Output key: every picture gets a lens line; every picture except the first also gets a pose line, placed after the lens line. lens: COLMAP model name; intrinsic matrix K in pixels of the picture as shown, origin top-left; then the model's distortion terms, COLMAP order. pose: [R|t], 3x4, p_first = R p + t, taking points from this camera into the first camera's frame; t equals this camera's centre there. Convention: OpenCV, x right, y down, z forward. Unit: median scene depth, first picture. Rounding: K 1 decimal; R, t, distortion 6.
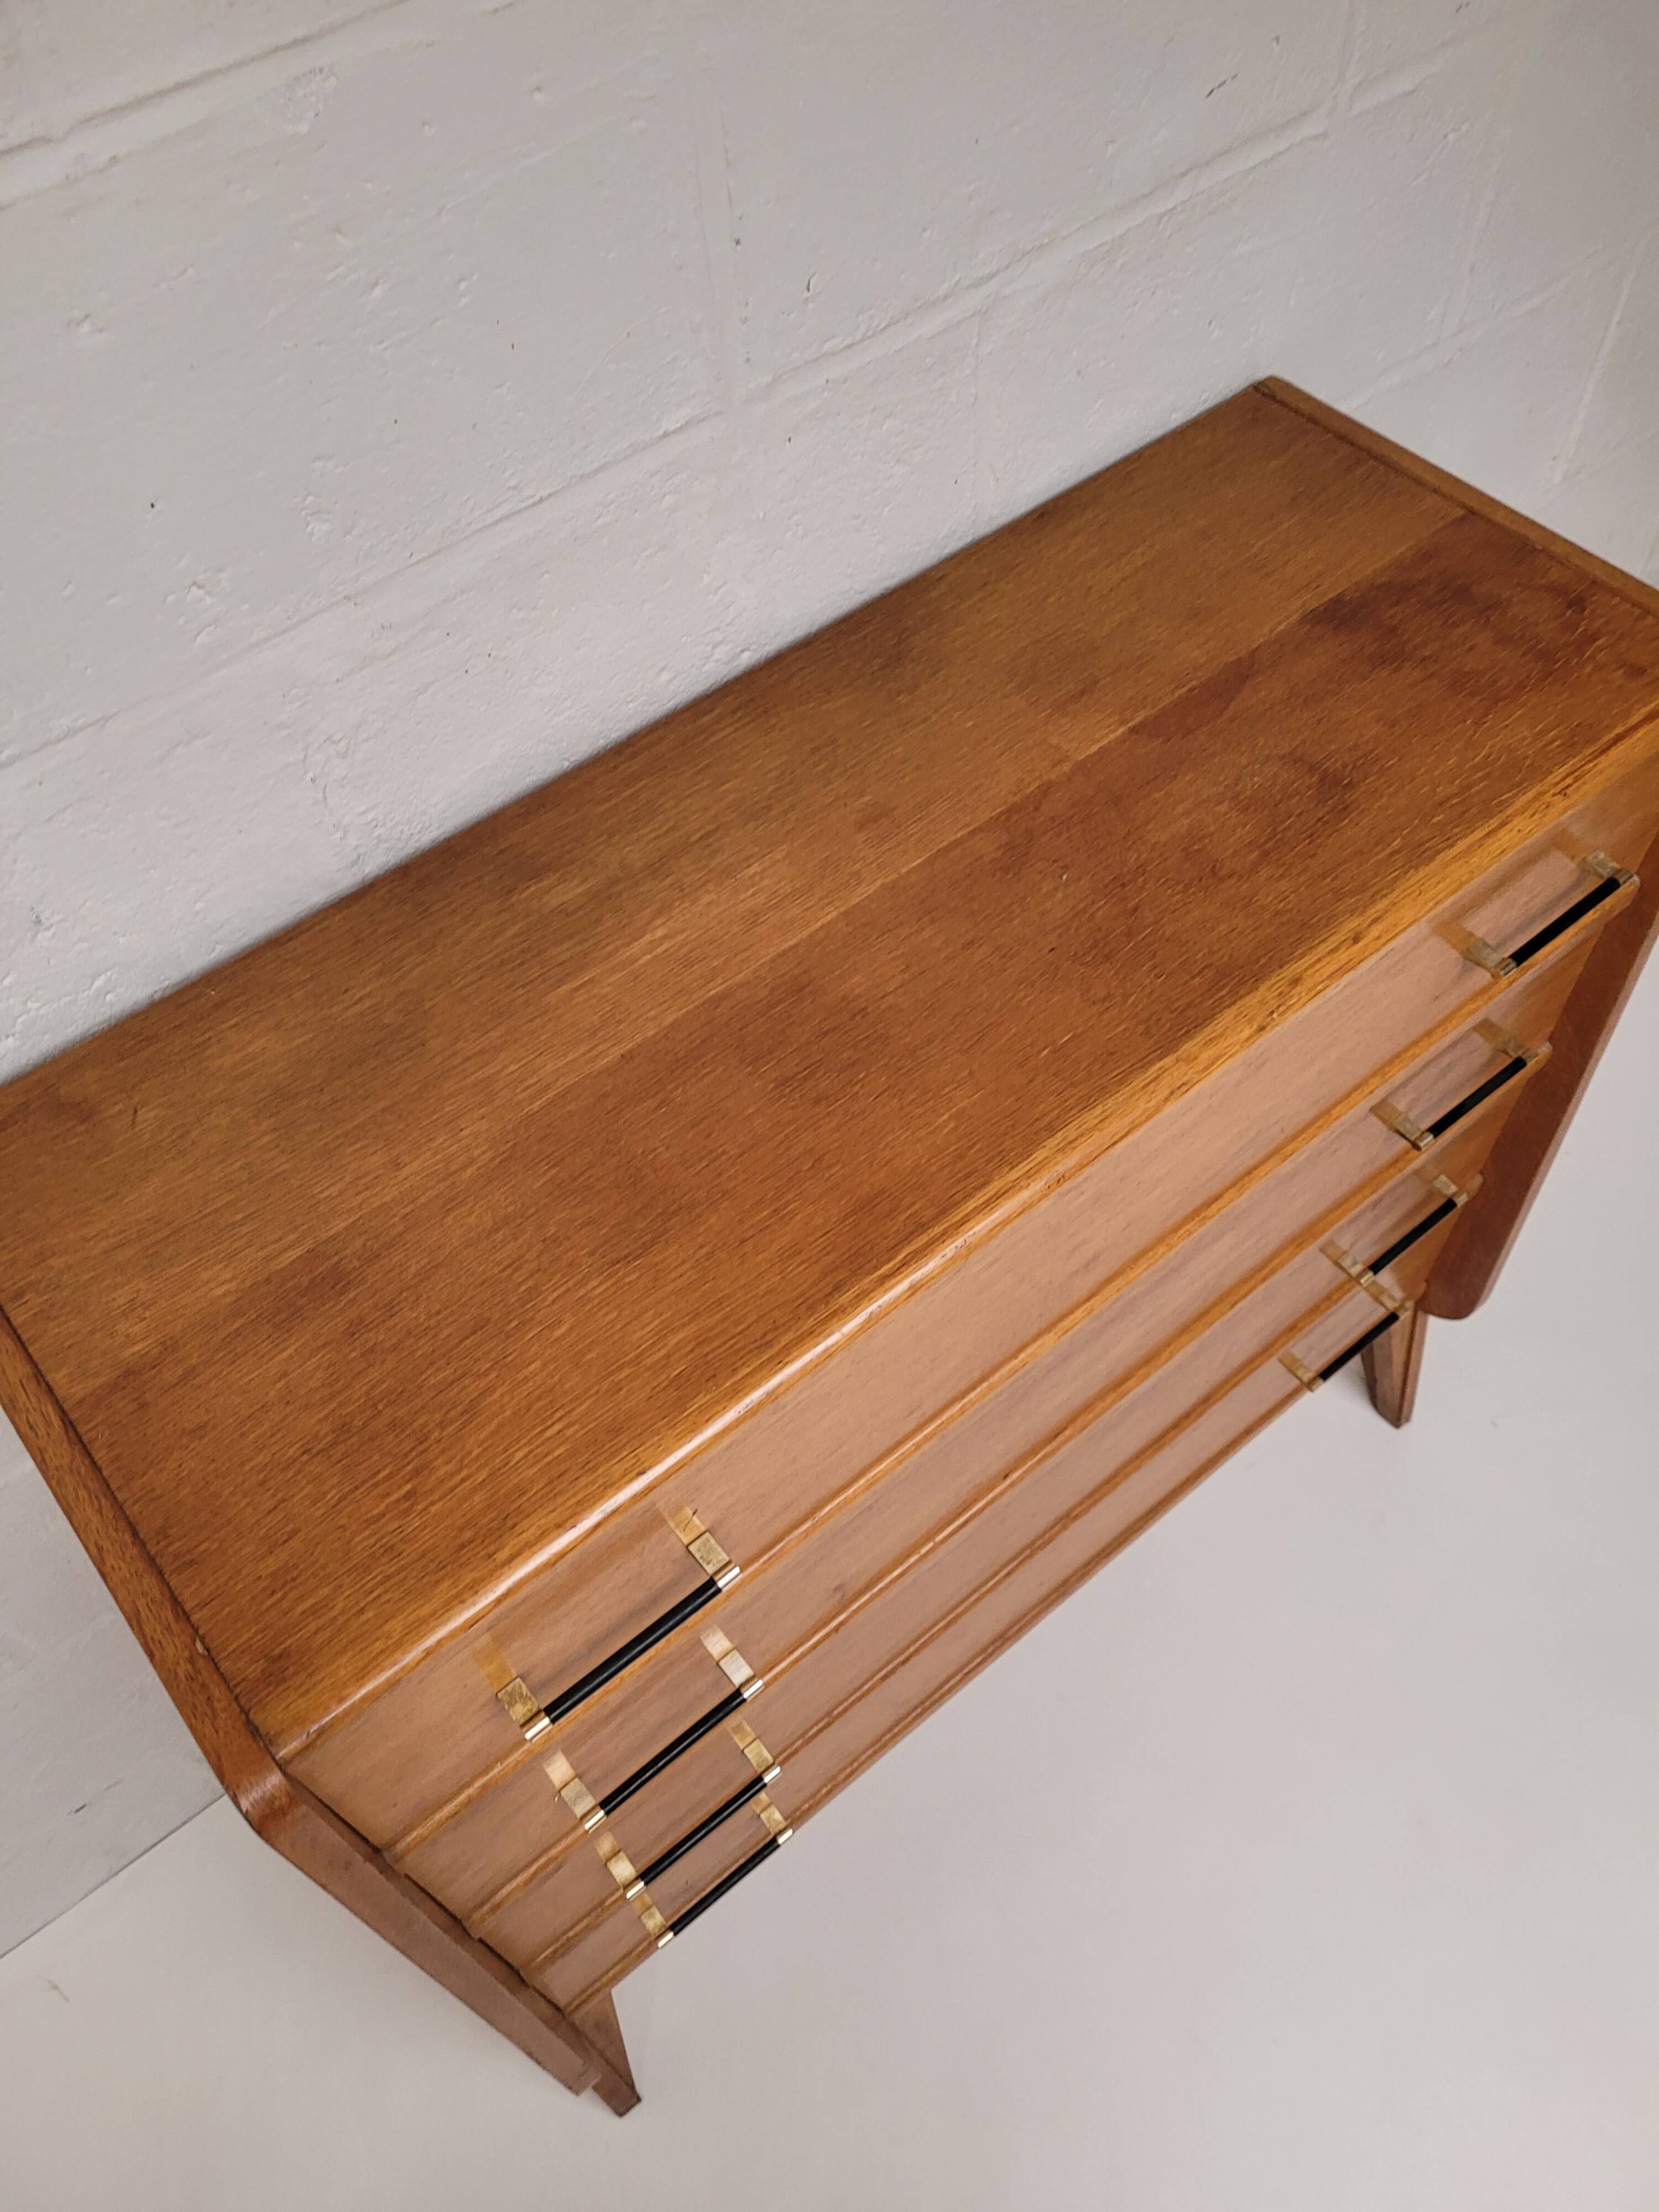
lens RADIAL K [[1686.3, 0, 817.5], [0, 1686.3, 1082.5], [0, 0, 1]] dist [0.046460, -0.047763]
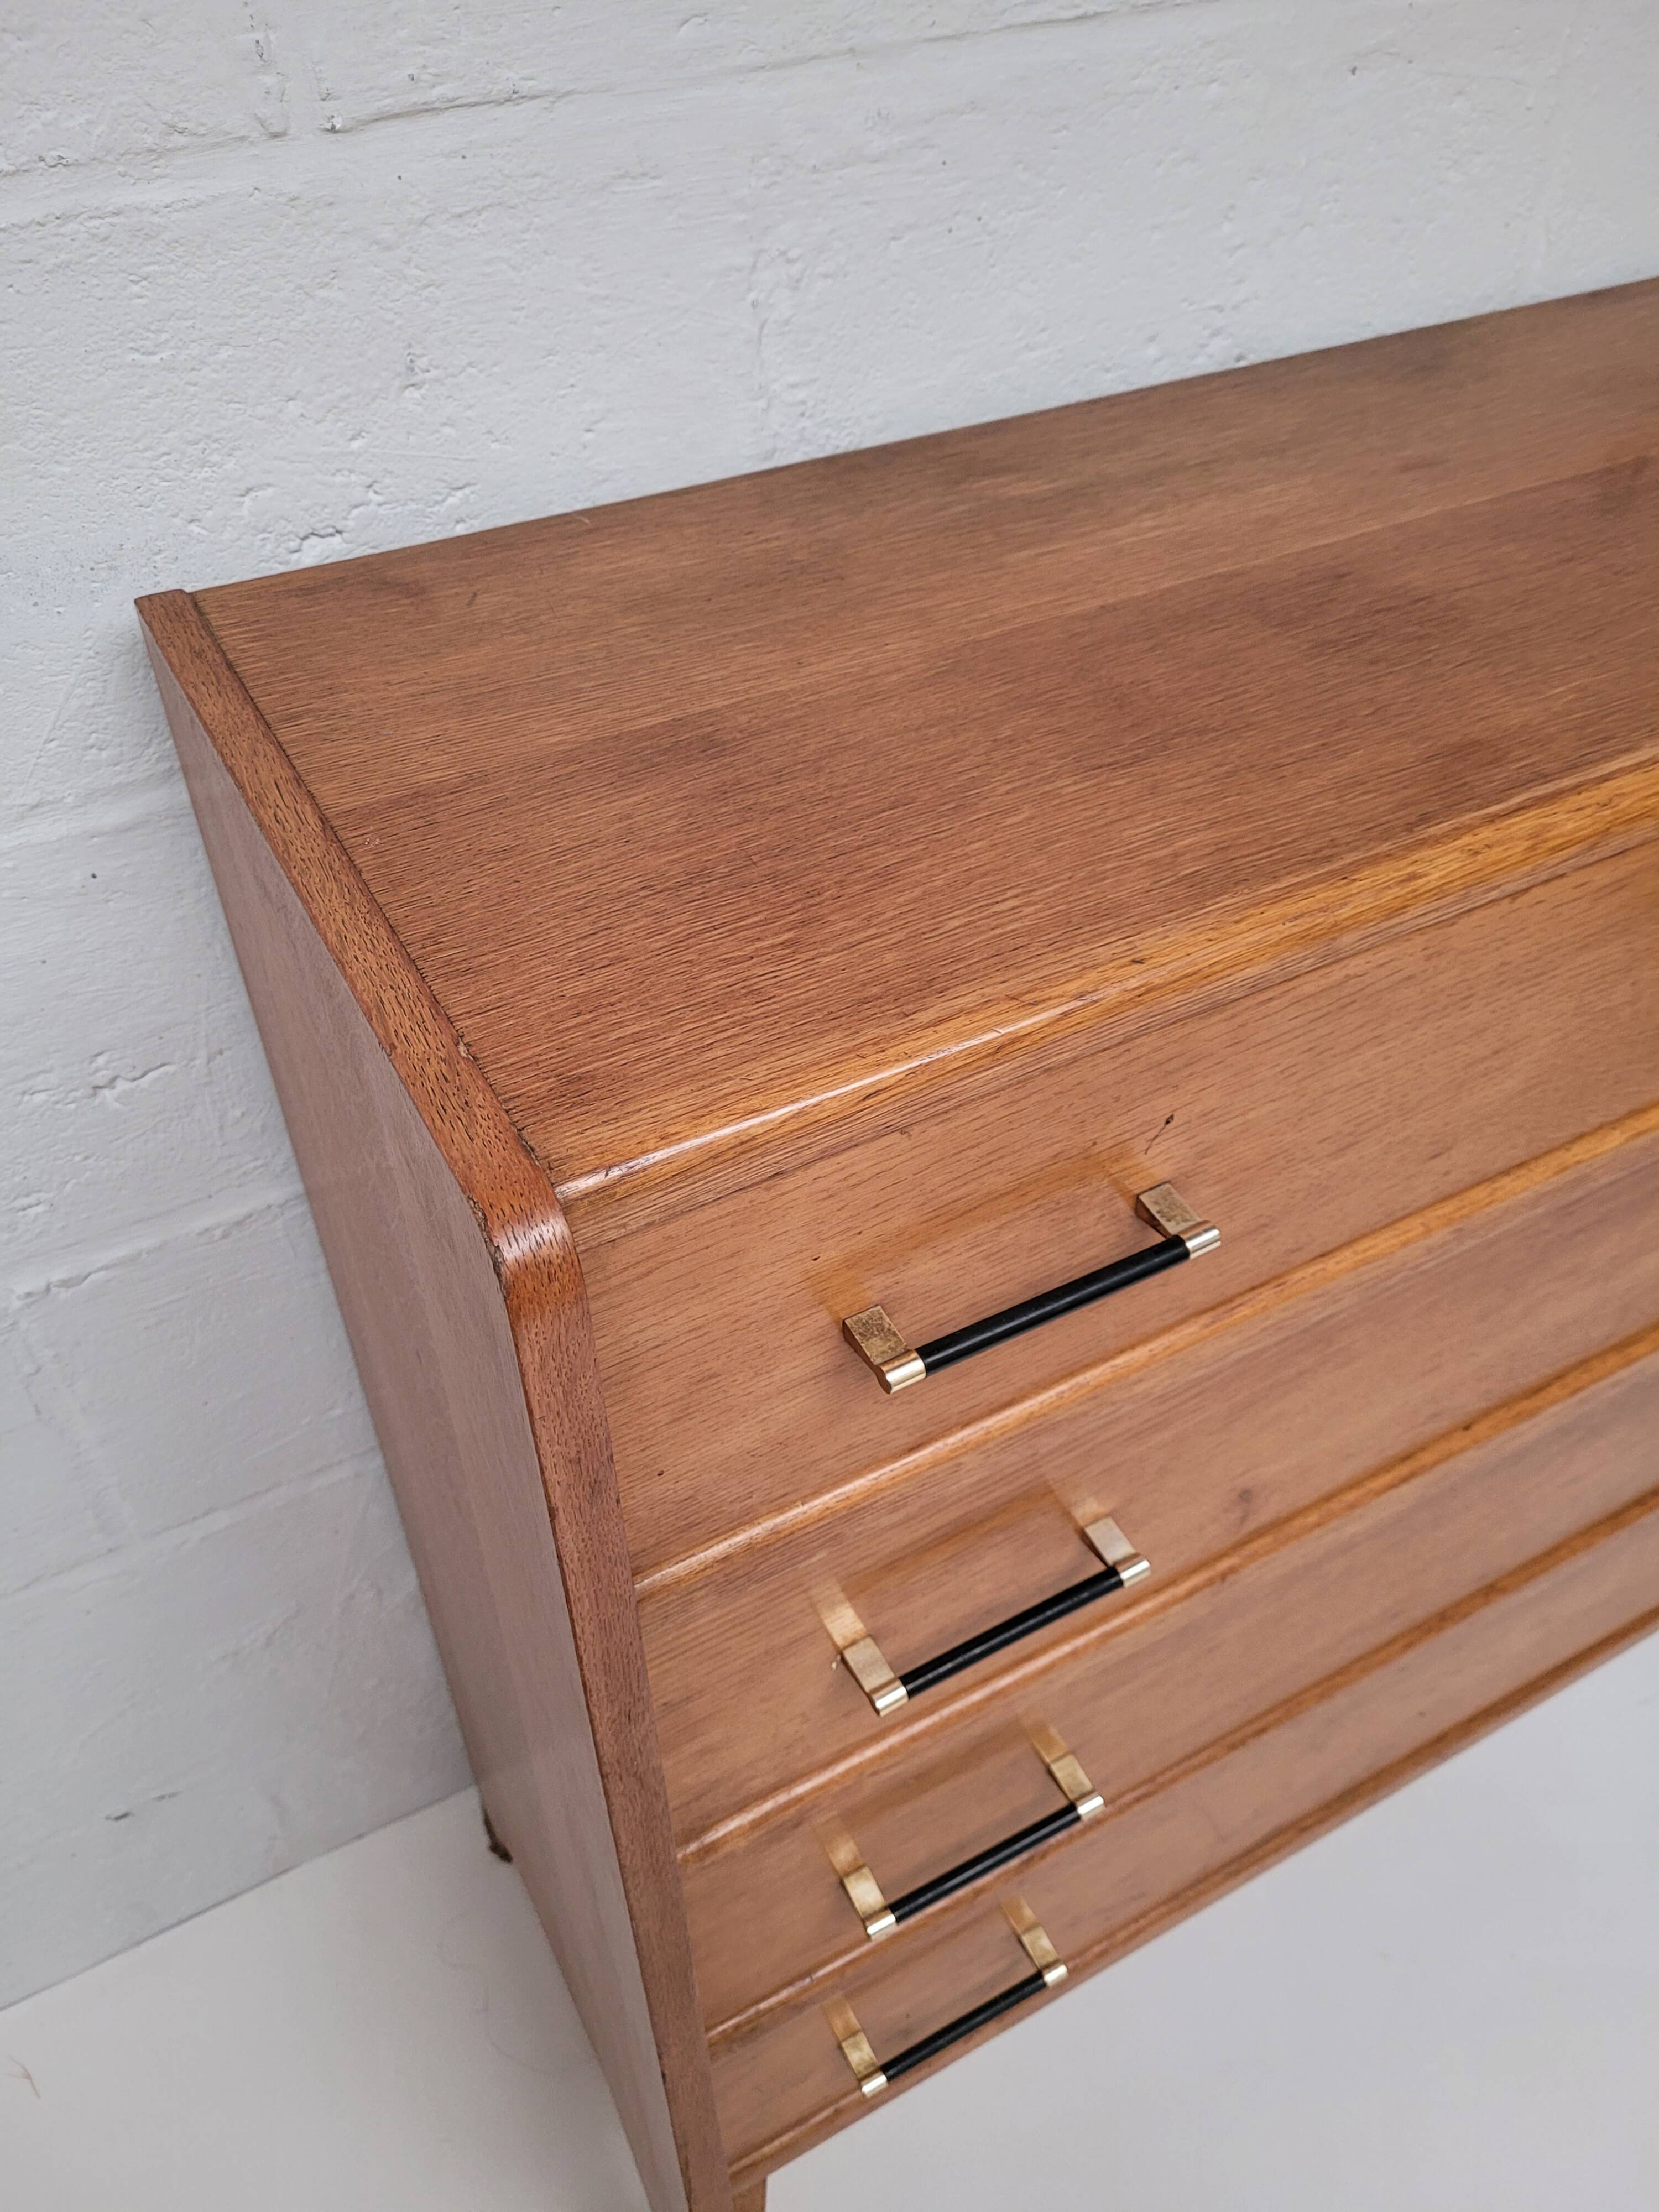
lens RADIAL K [[1647.3, 0, 811.0], [0, 1647.3, 1111.4], [0, 0, 1]] dist [0.050995, -0.057186]
pose [[0.983762, 0.138775, -0.113818, -0.133640], [-0.162503, 0.957924, -0.236590, 0.415357], [0.076196, 0.251244, 0.964920, 0.345302]]
